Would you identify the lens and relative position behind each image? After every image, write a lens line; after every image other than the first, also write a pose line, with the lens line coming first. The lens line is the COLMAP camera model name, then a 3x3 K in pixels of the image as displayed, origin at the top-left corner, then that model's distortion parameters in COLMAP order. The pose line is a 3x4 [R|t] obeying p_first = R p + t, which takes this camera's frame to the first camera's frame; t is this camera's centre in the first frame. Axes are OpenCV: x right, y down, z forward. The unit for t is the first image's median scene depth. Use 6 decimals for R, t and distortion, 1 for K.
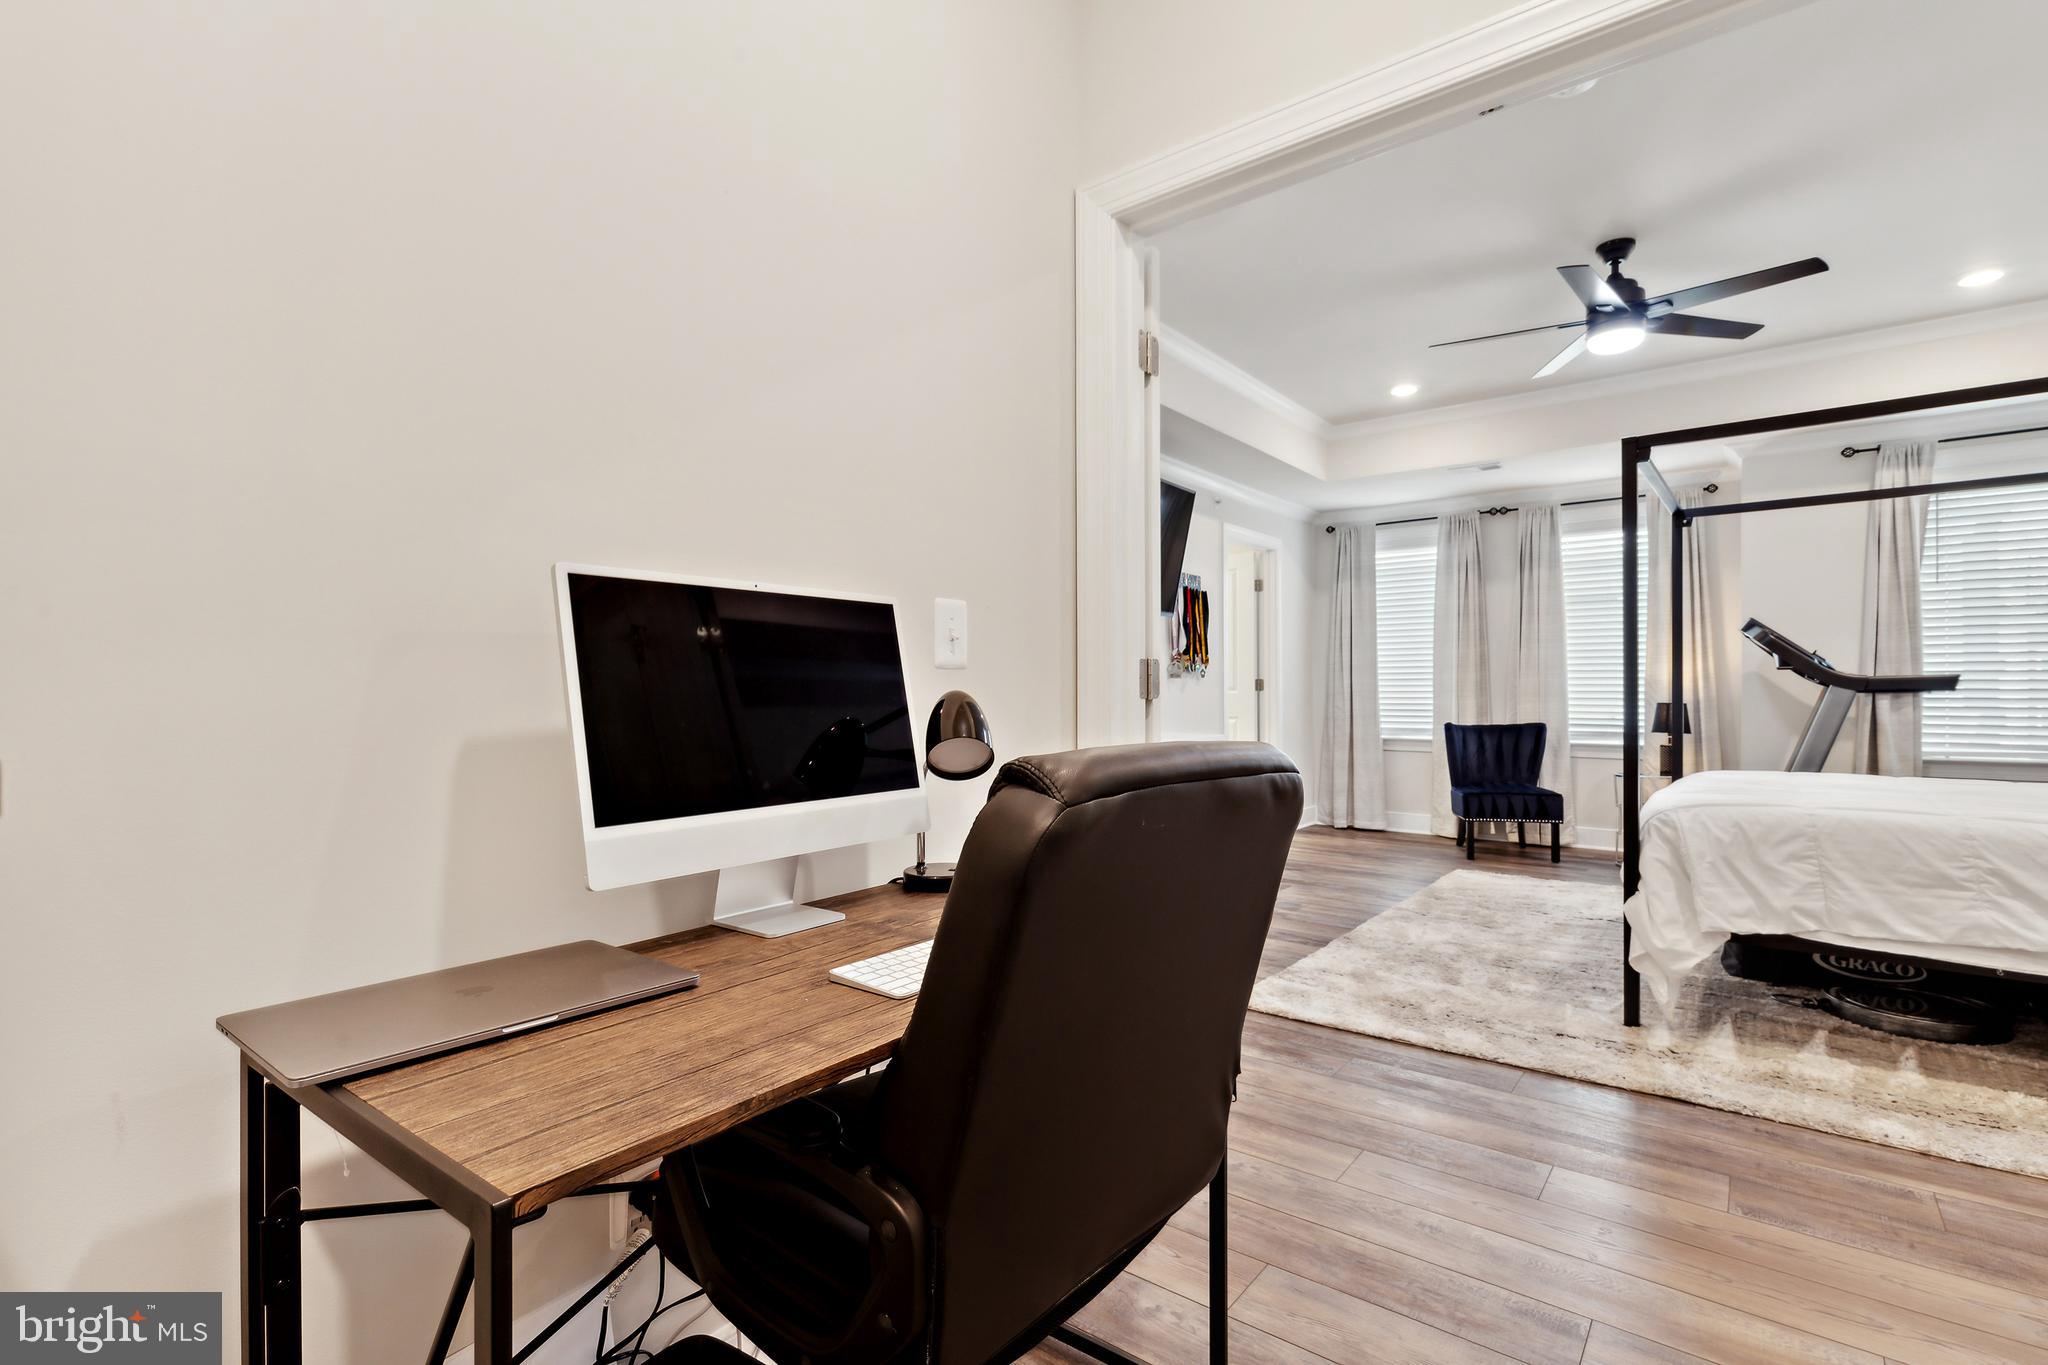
lens RADIAL K [[944.6, 0, 1029.4], [0, 944.6, 700.2], [0, 0, 1]] dist [0.003515, 0.000285]
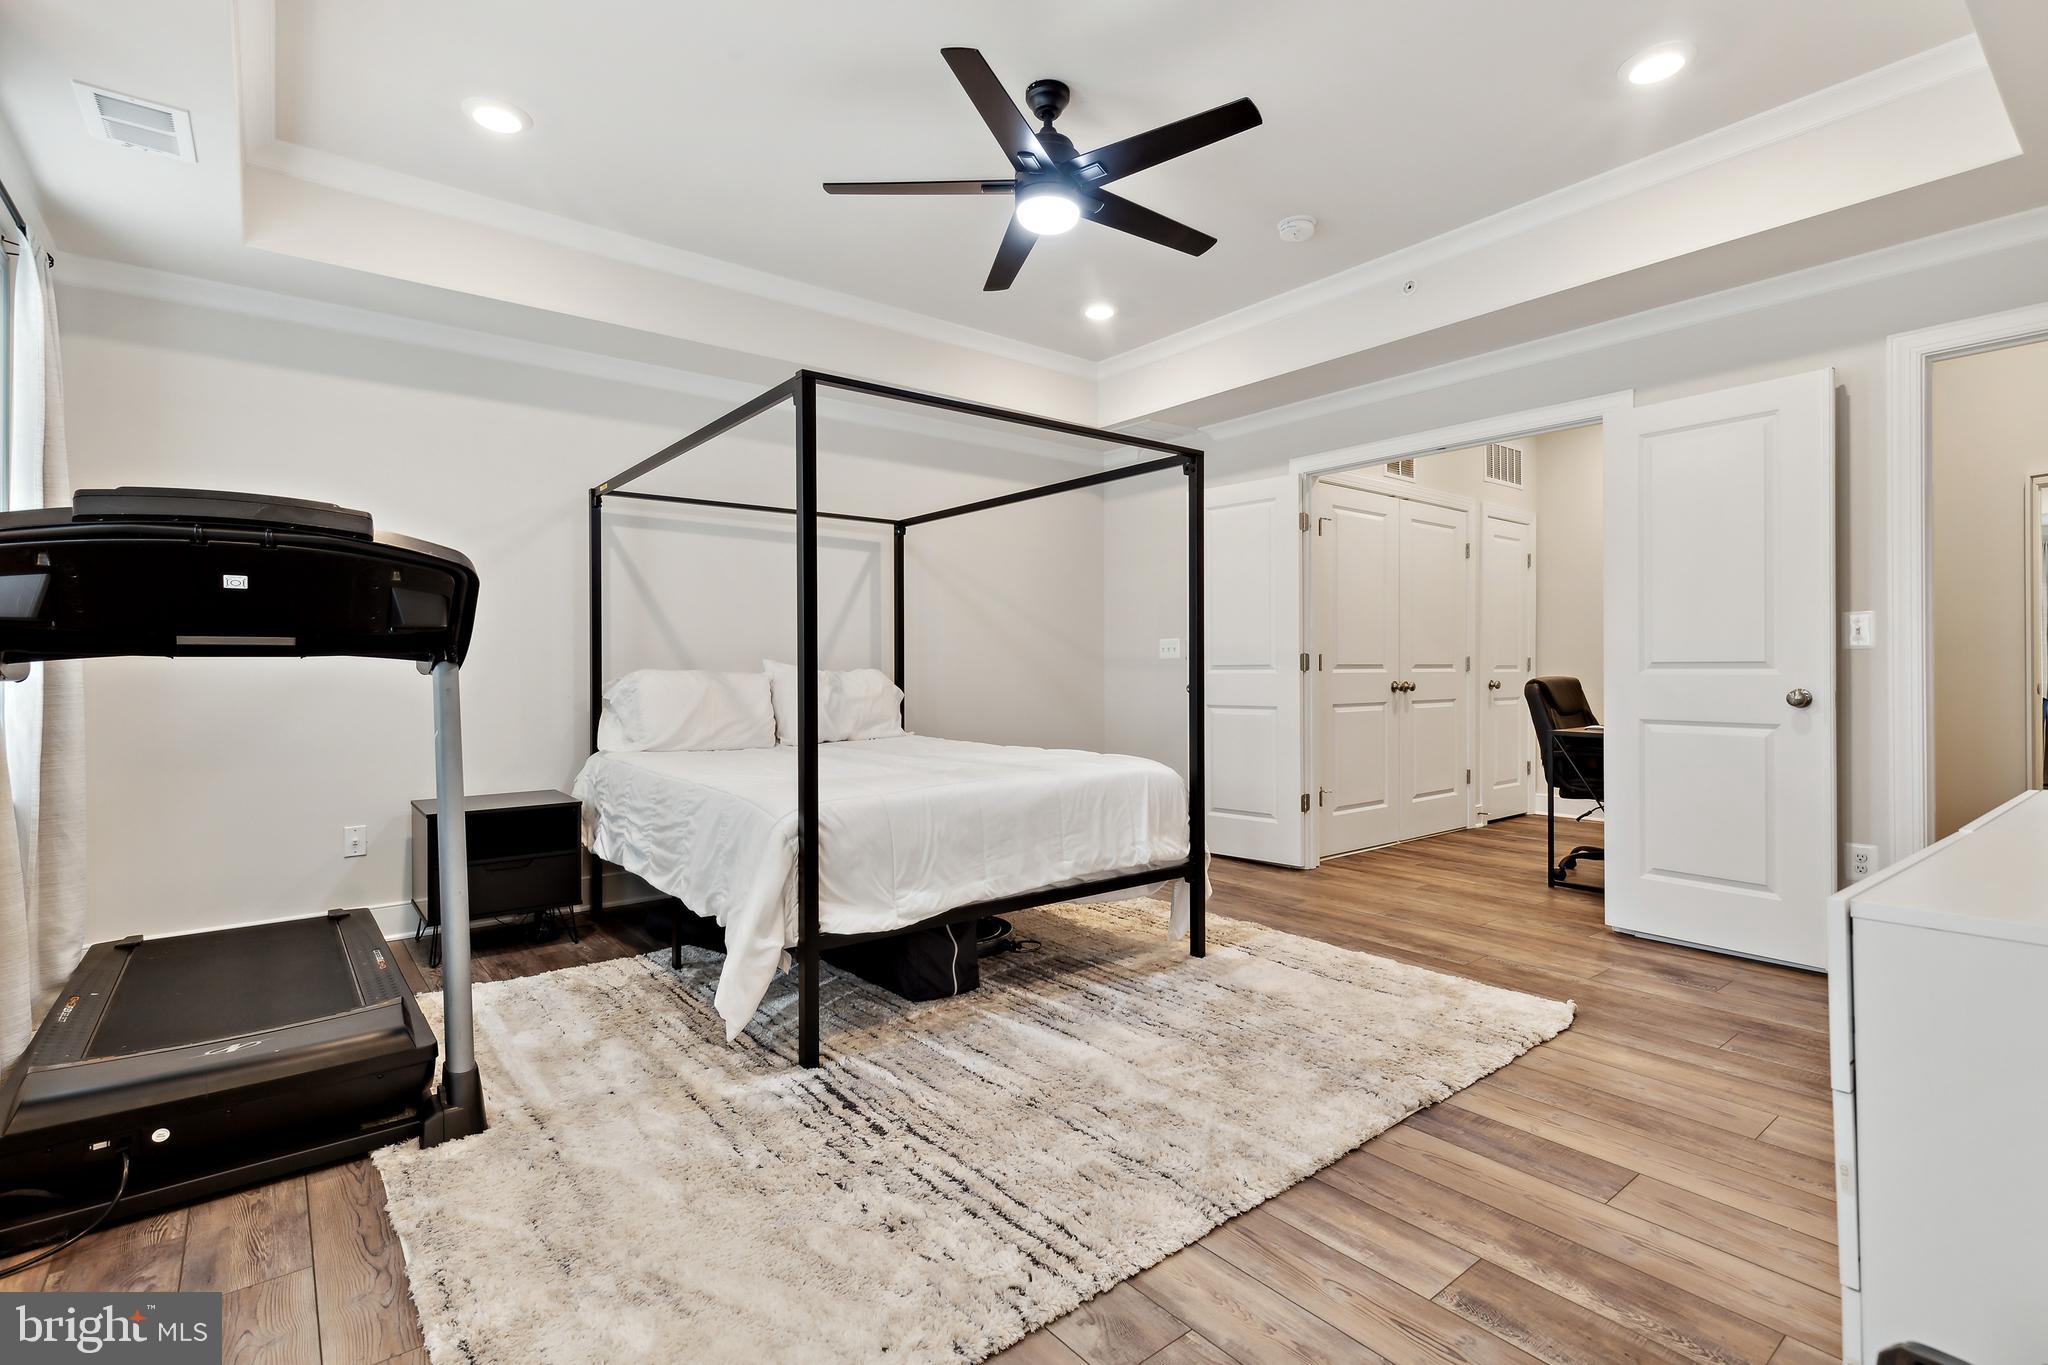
lens RADIAL K [[949.7, 0, 1037.5], [0, 949.7, 690.1], [0, 0, 1]] dist [0.002513, 0.000127]
pose [[-0.976346, -0.000363, 0.216216, 0.268498], [0.006445, 0.999505, 0.030781, -0.009265], [-0.216120, 0.031447, -0.975860, 1.007017]]
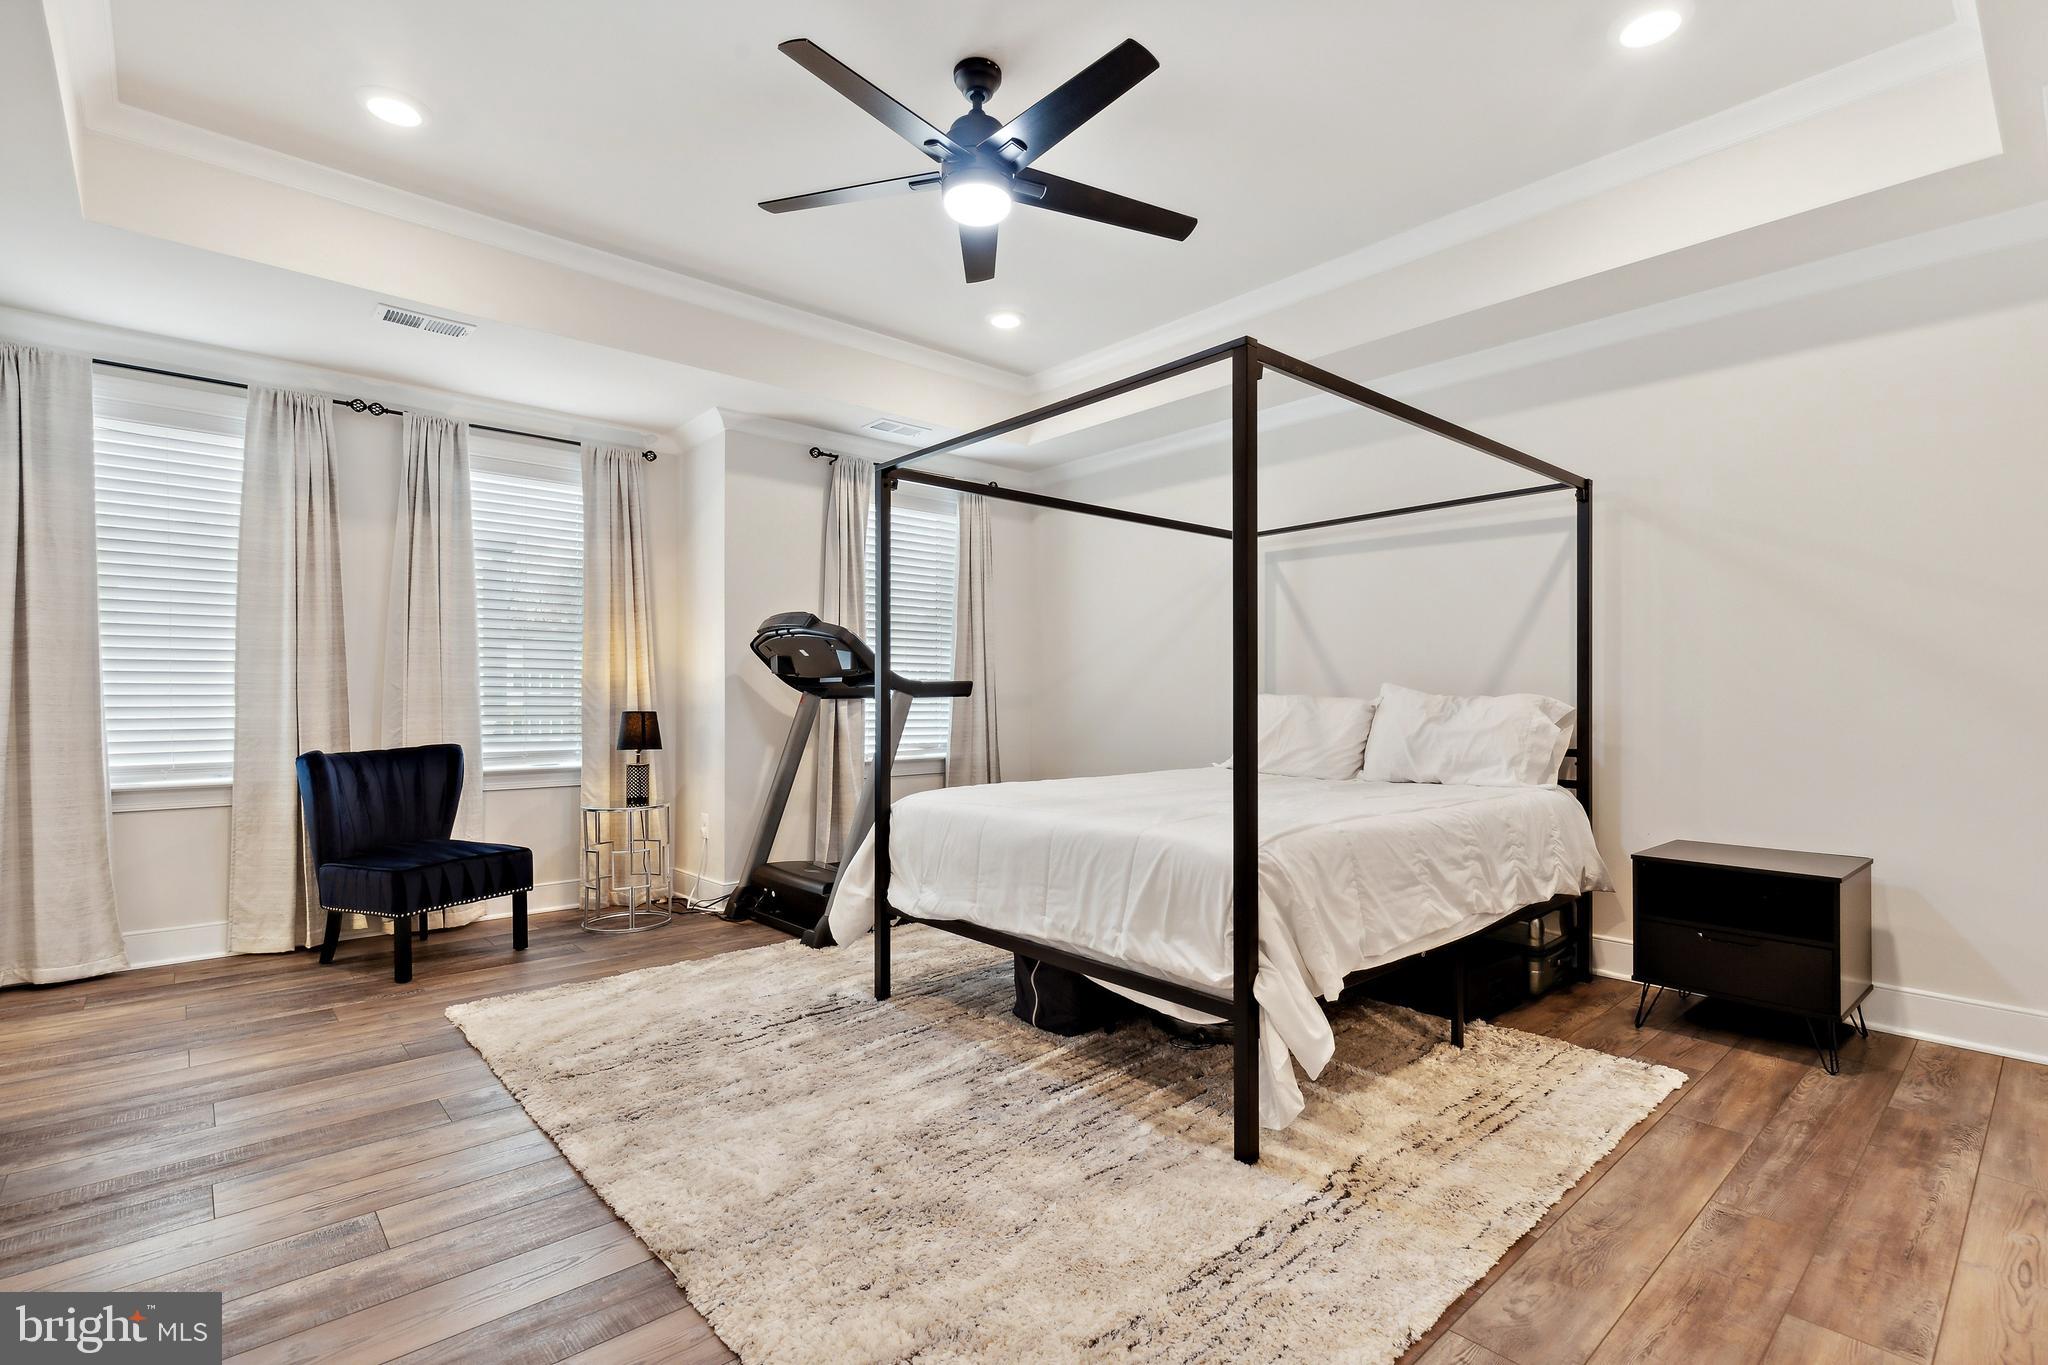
lens RADIAL K [[944.6, 0, 1029.4], [0, 944.6, 700.2], [0, 0, 1]] dist [0.003515, 0.000285]
pose [[0.172355, 0.000929, 0.985034, -0.044379], [0.009227, 0.999954, -0.002557, -0.001326], [-0.984992, 0.009530, 0.172339, 0.480226]]
